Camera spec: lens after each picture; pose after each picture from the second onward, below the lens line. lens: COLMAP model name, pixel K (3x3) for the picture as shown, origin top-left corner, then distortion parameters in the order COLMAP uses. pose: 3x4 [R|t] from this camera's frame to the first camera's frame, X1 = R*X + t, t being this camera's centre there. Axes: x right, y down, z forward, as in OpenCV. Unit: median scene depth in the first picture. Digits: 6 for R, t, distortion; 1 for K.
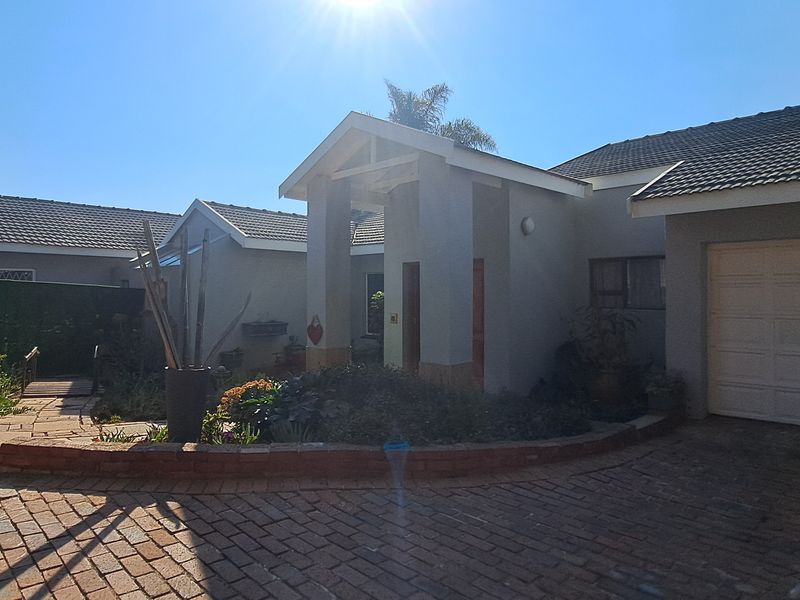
lens RADIAL K [[522.7, 0, 365.2], [0, 522.7, 292.7], [0, 0, 1]] dist [-0.004817, -0.008136]
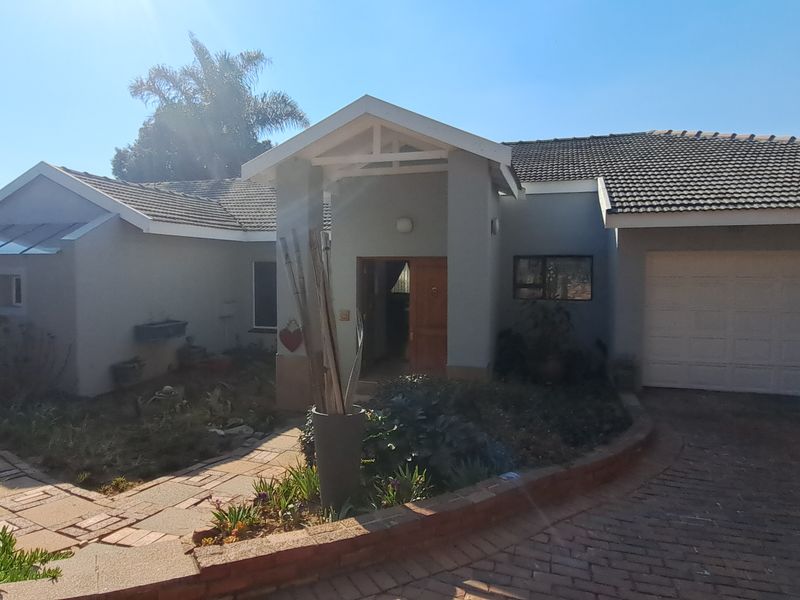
lens RADIAL K [[522.7, 0, 399.2], [0, 522.7, 298.0], [0, 0, 1]] dist [-0.004817, -0.008136]
pose [[0.883171, -0.026536, 0.468300, -0.325593], [0.000725, 0.998474, 0.055211, -0.037091], [-0.469051, -0.048421, 0.881843, 0.130900]]
